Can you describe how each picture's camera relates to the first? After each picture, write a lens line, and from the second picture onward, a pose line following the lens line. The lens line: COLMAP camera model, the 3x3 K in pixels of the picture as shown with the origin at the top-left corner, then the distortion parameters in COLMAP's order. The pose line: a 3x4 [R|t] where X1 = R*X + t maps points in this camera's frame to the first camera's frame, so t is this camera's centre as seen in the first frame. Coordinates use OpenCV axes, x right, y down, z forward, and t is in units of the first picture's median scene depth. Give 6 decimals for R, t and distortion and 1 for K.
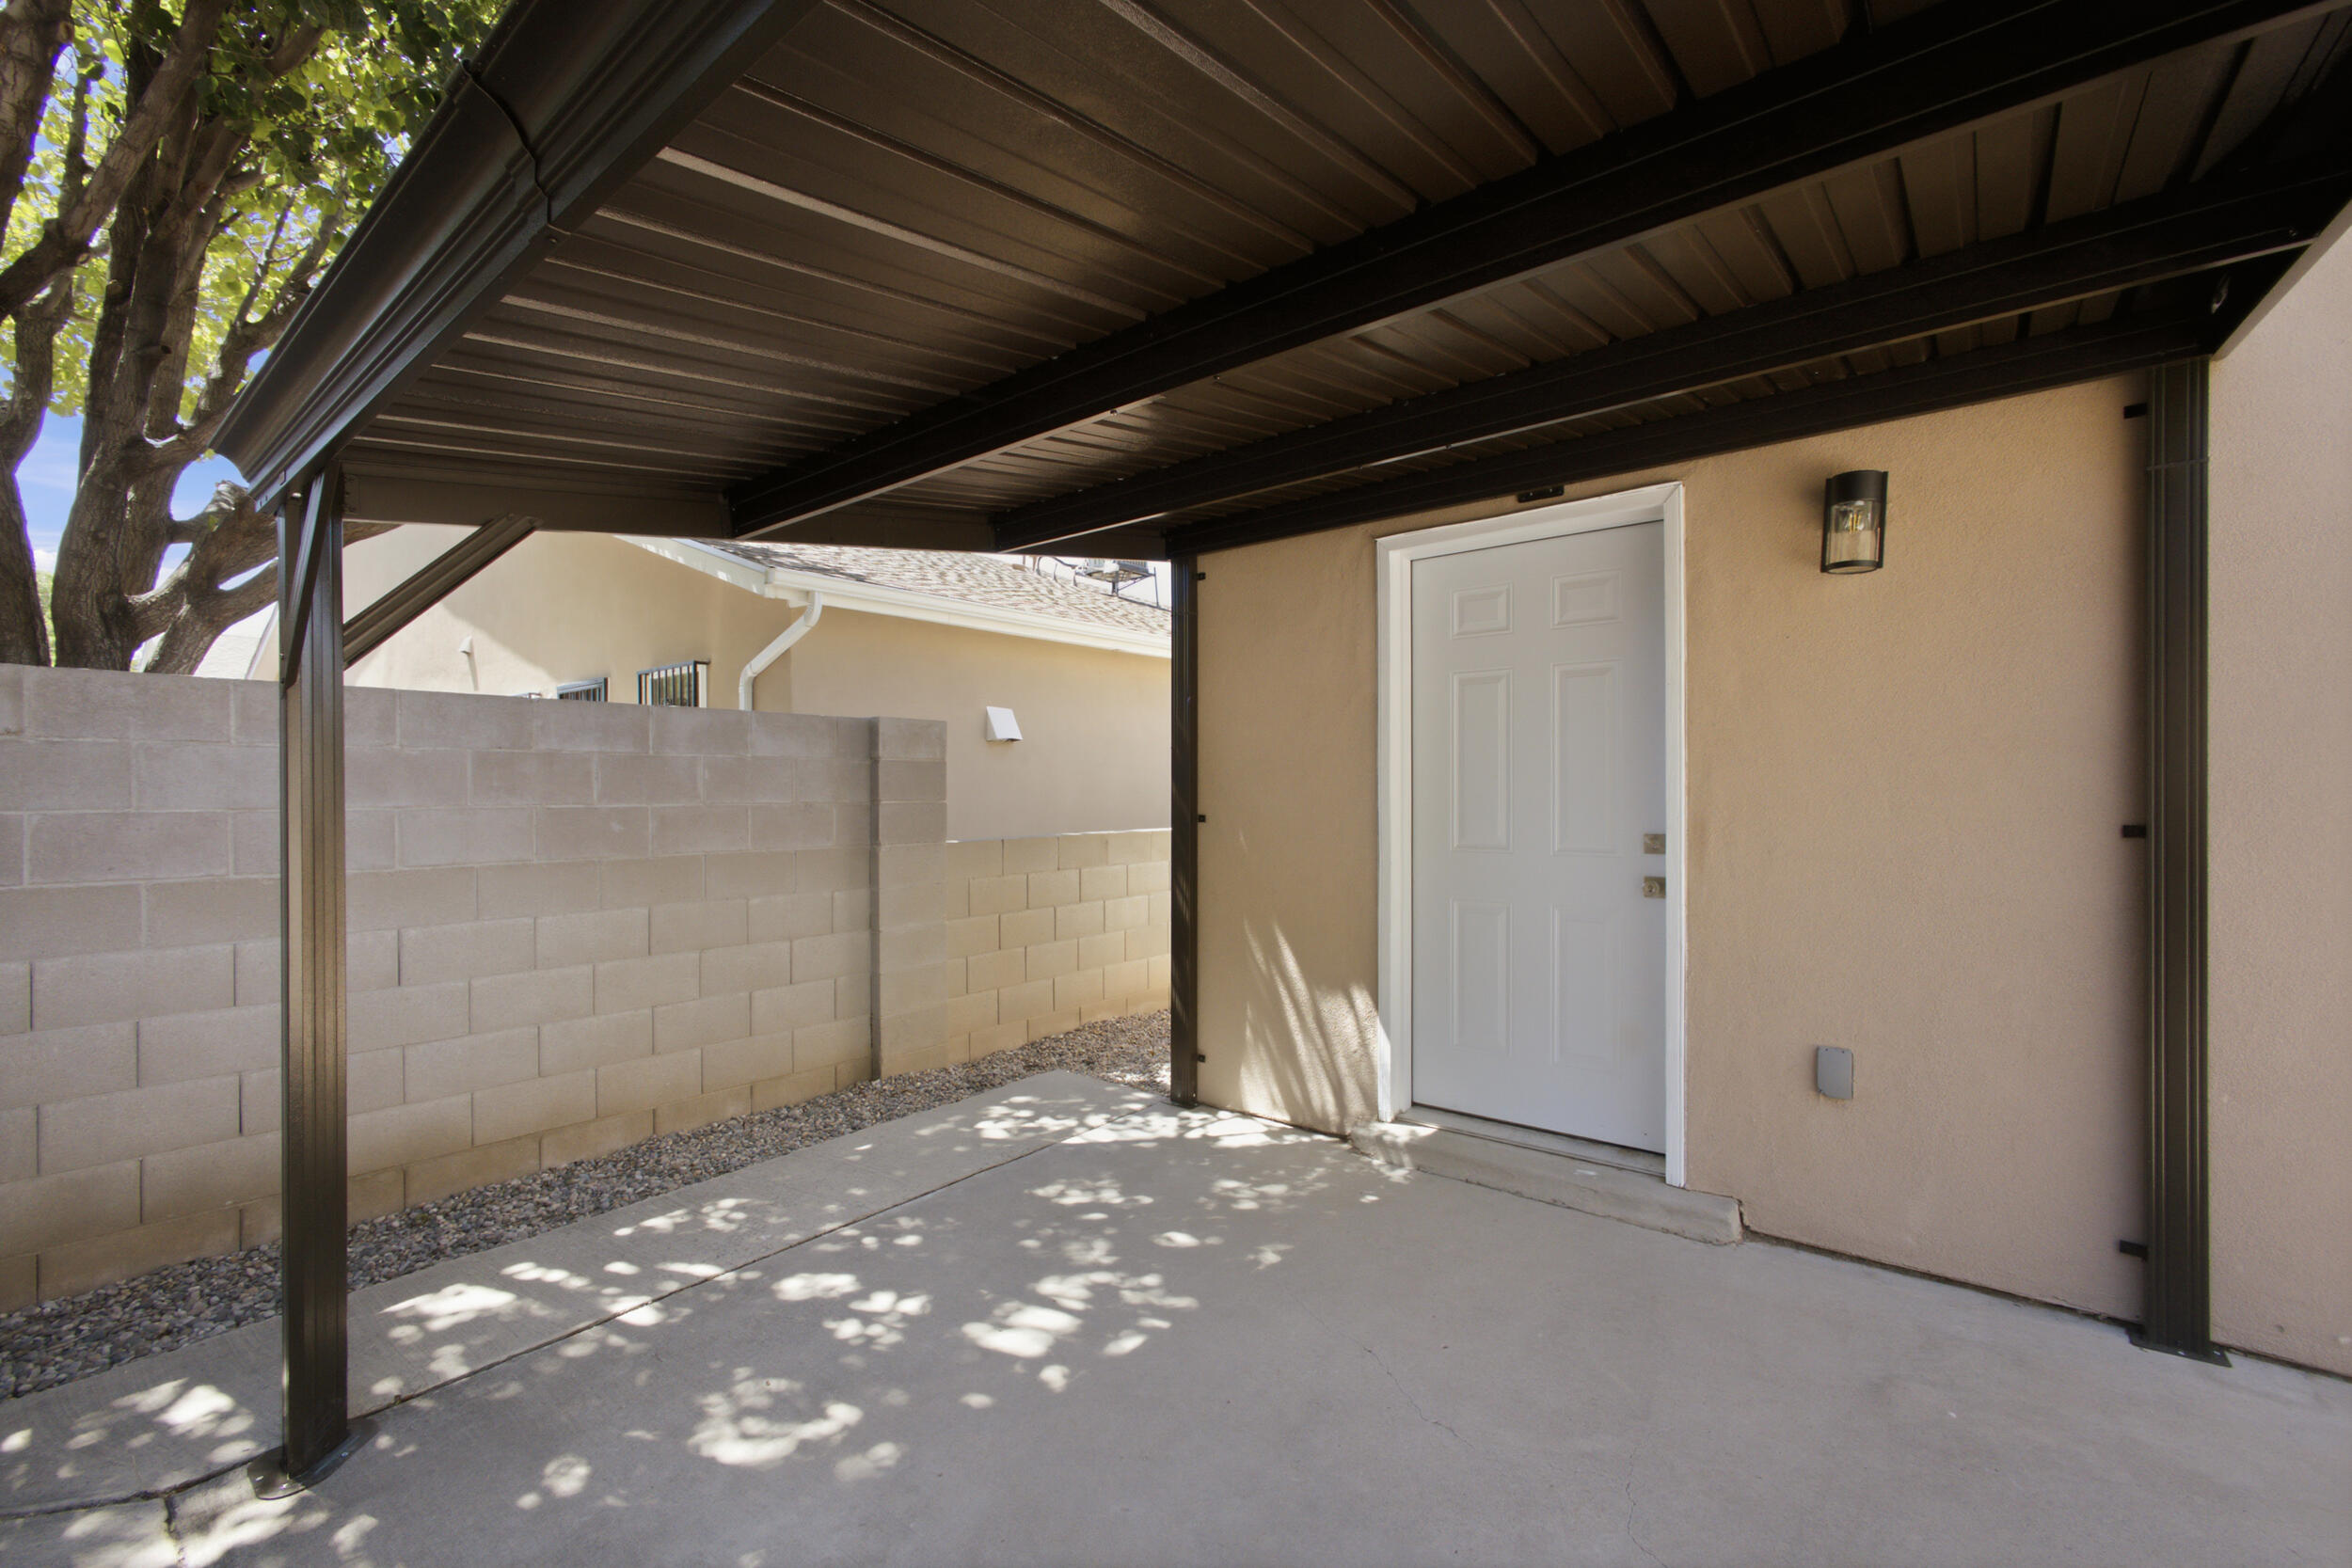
lens RADIAL K [[992.4, 0, 1171.2], [0, 992.4, 790.9], [0, 0, 1]] dist [-0.011789, 0.006835]
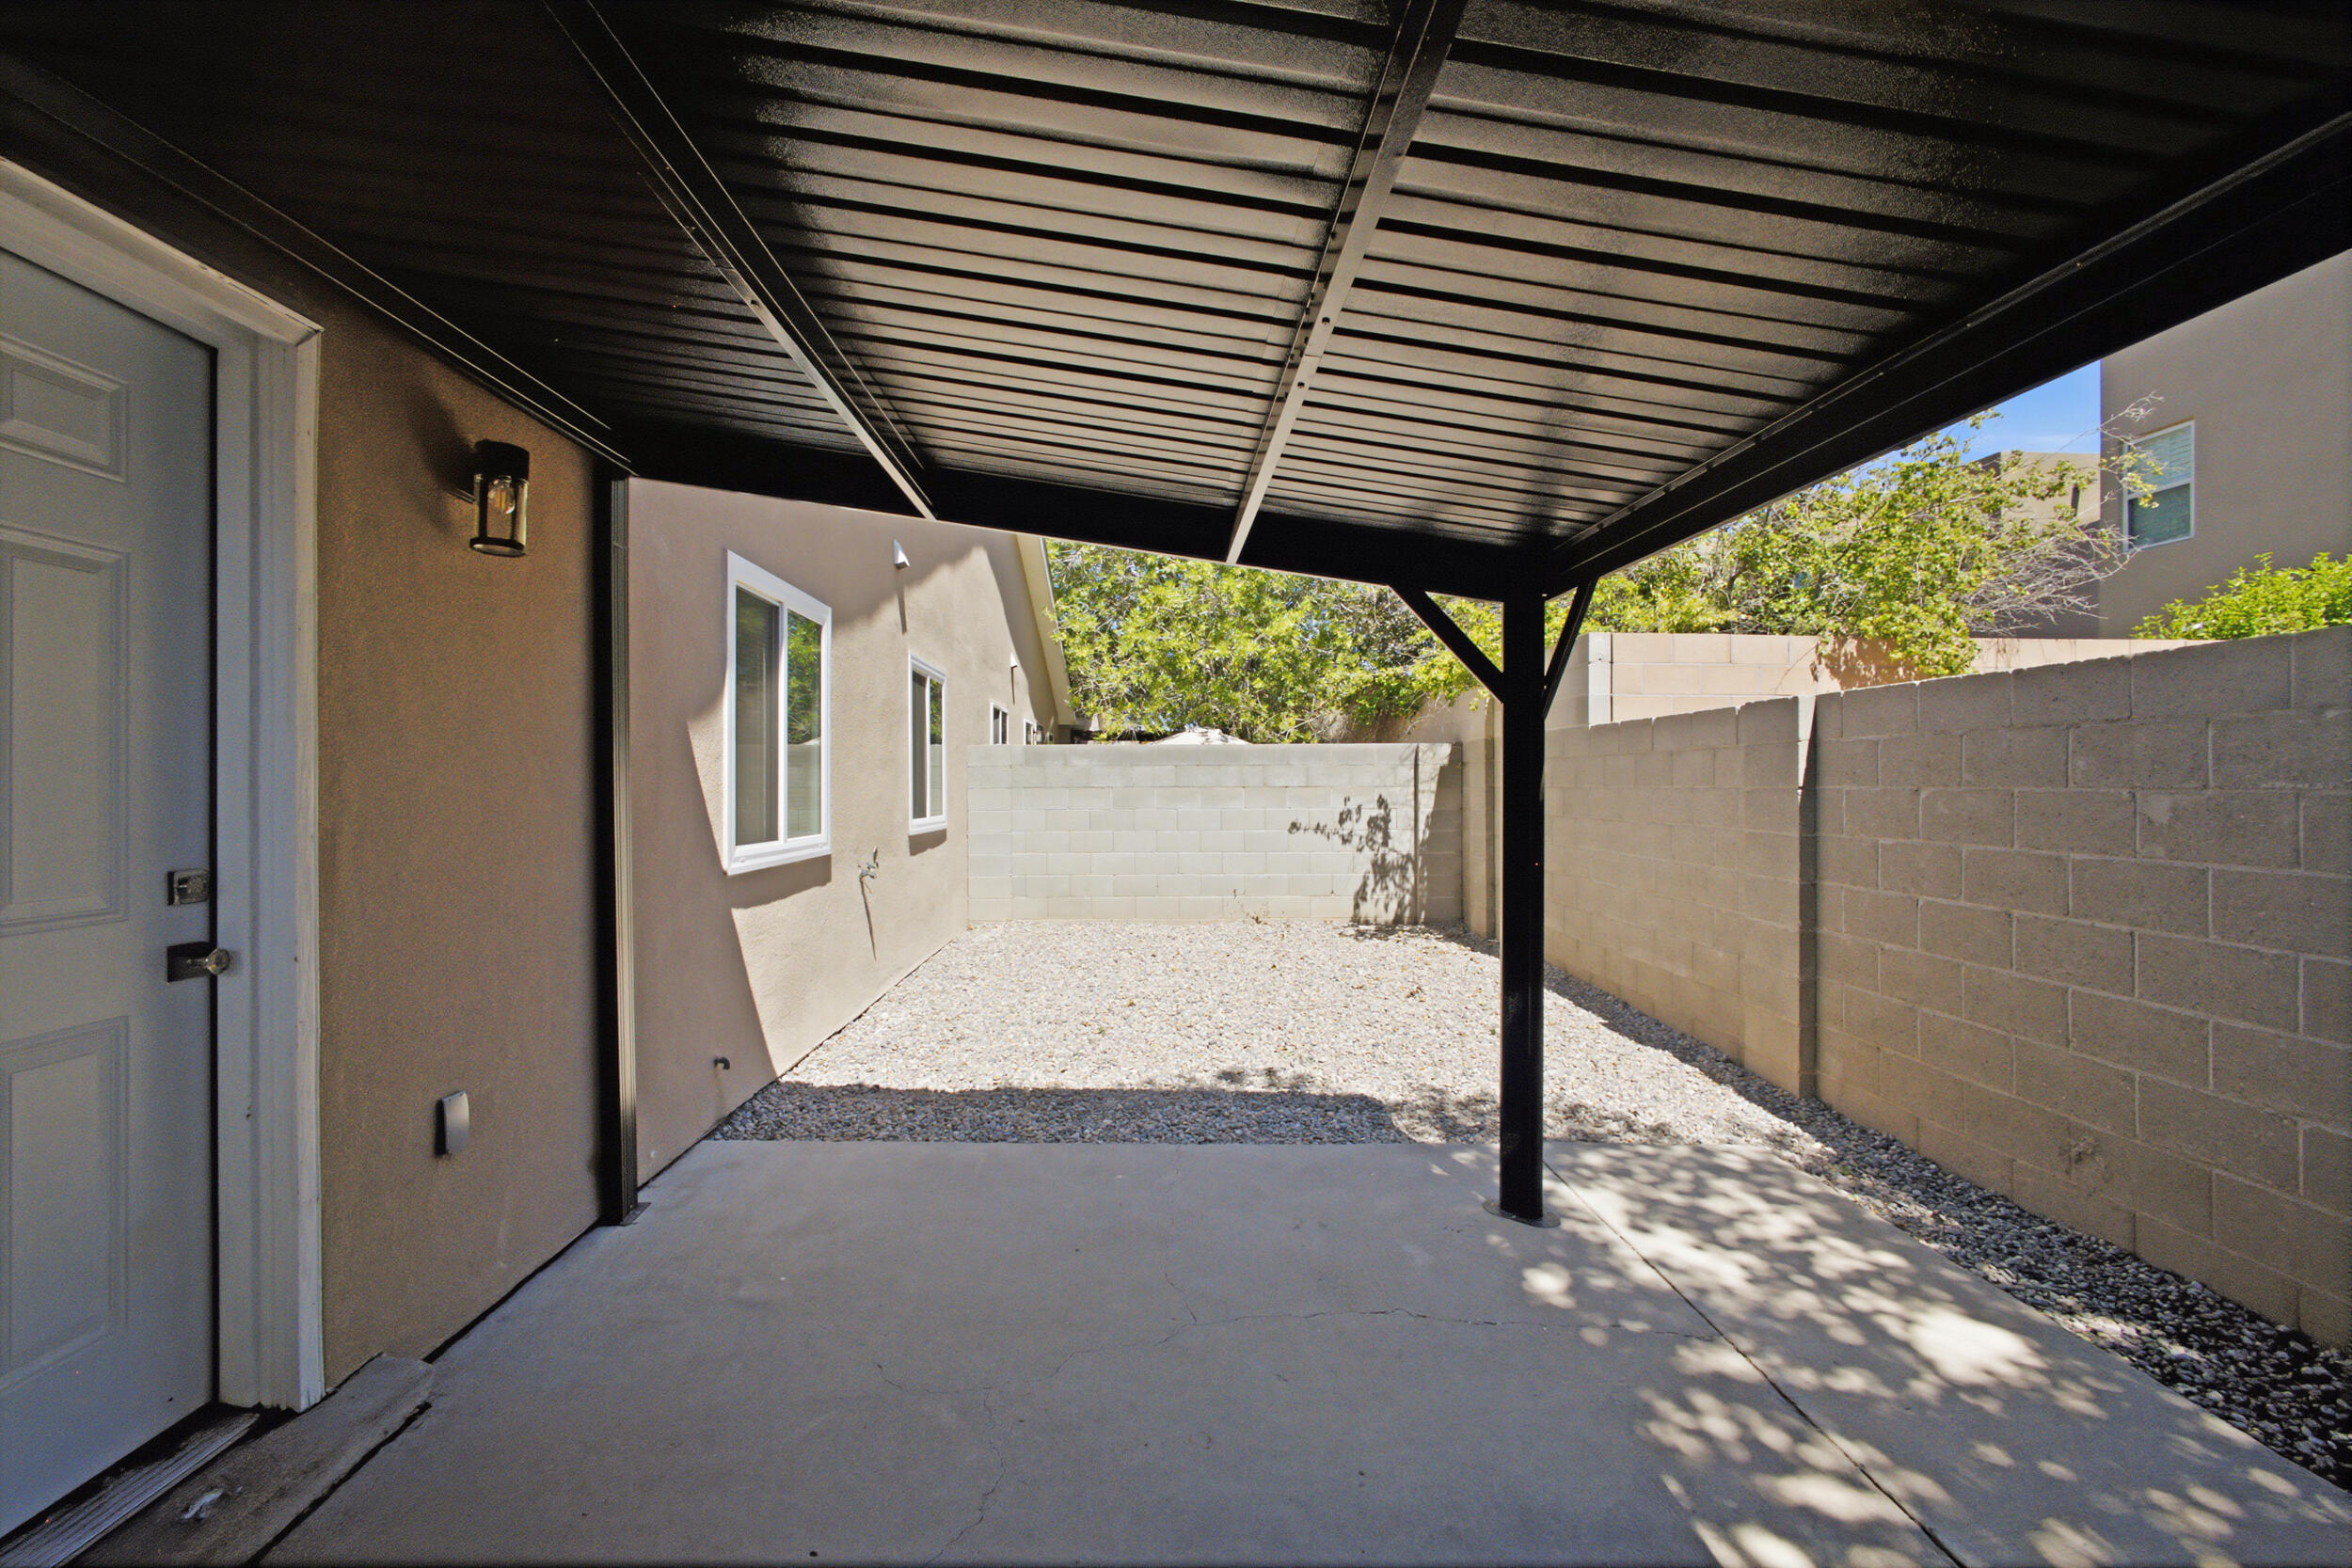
lens RADIAL K [[992.4, 0, 1171.2], [0, 992.4, 790.9], [0, 0, 1]] dist [-0.011789, 0.006835]
pose [[-0.653903, -0.000569, 0.756578, -0.285624], [0.002189, 0.999994, 0.002644, -0.003725], [-0.756575, 0.003385, -0.653898, 0.801509]]
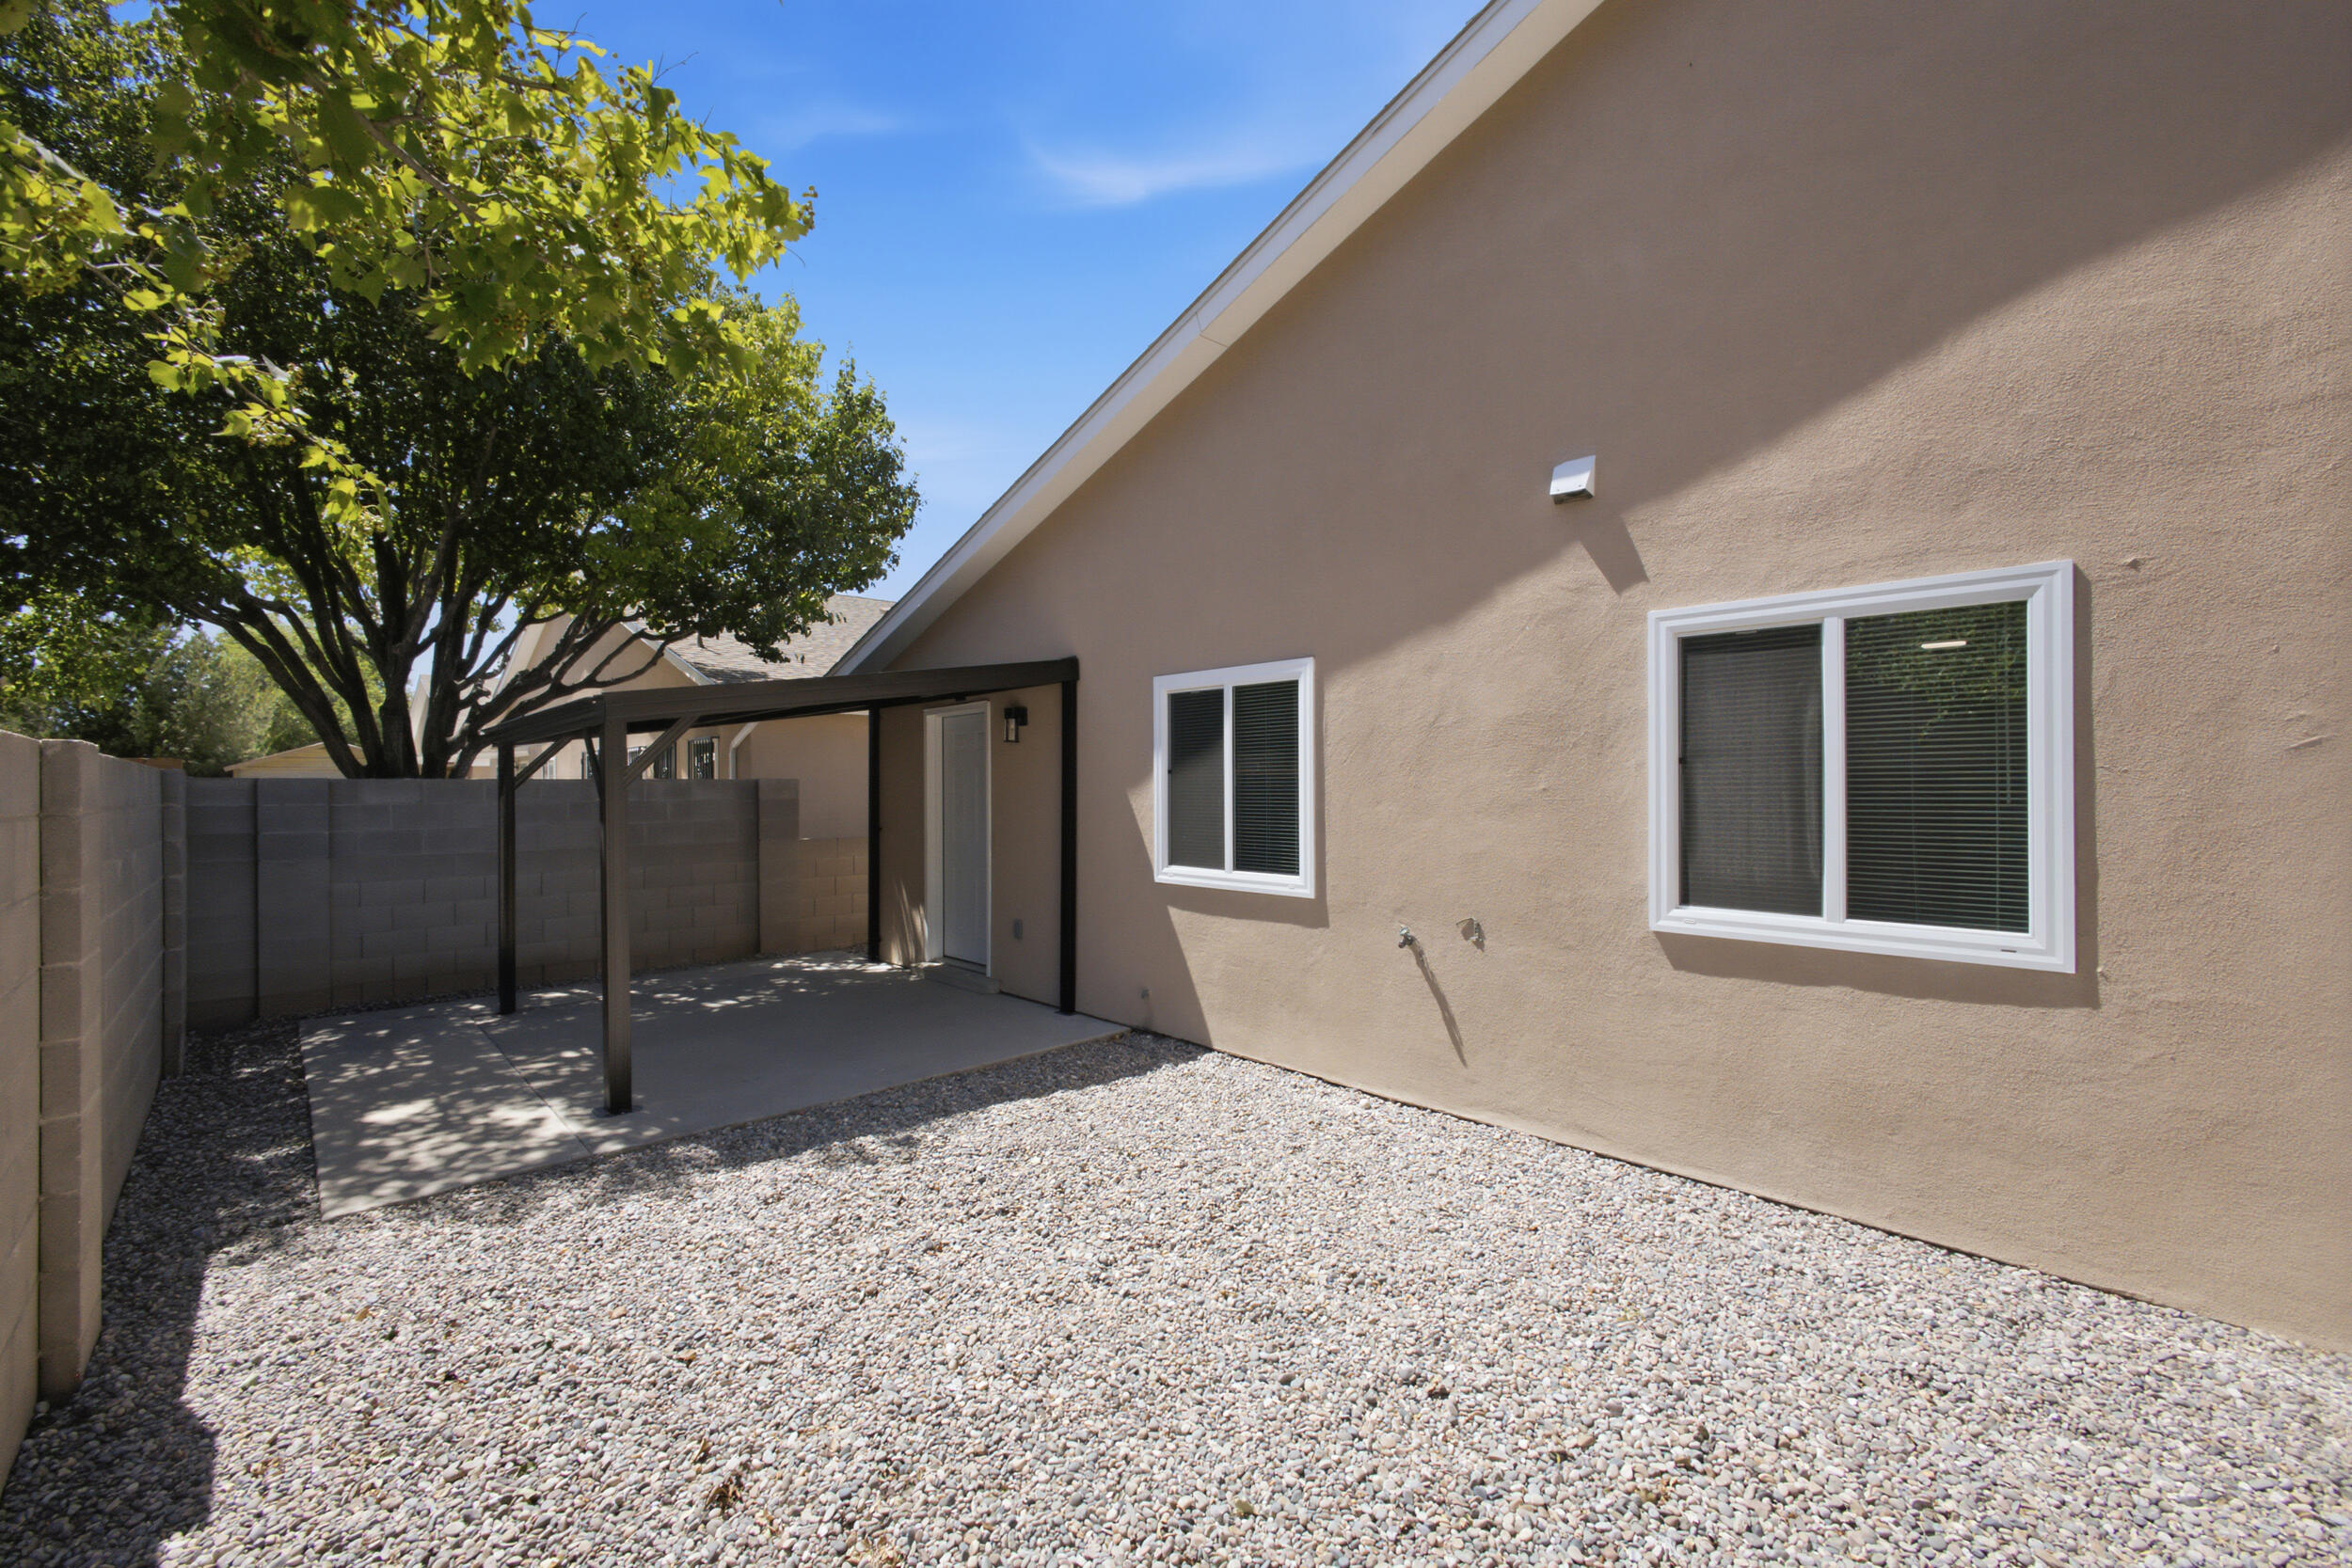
lens RADIAL K [[951.7, 0, 1149.4], [0, 951.7, 781.2], [0, 0, 1]] dist [0.000413, 0.000133]
pose [[0.990047, -0.003640, -0.140693, 1.014342], [0.002691, 0.999972, -0.006933, -0.070327], [0.140715, 0.006485, 0.990029, -1.098727]]
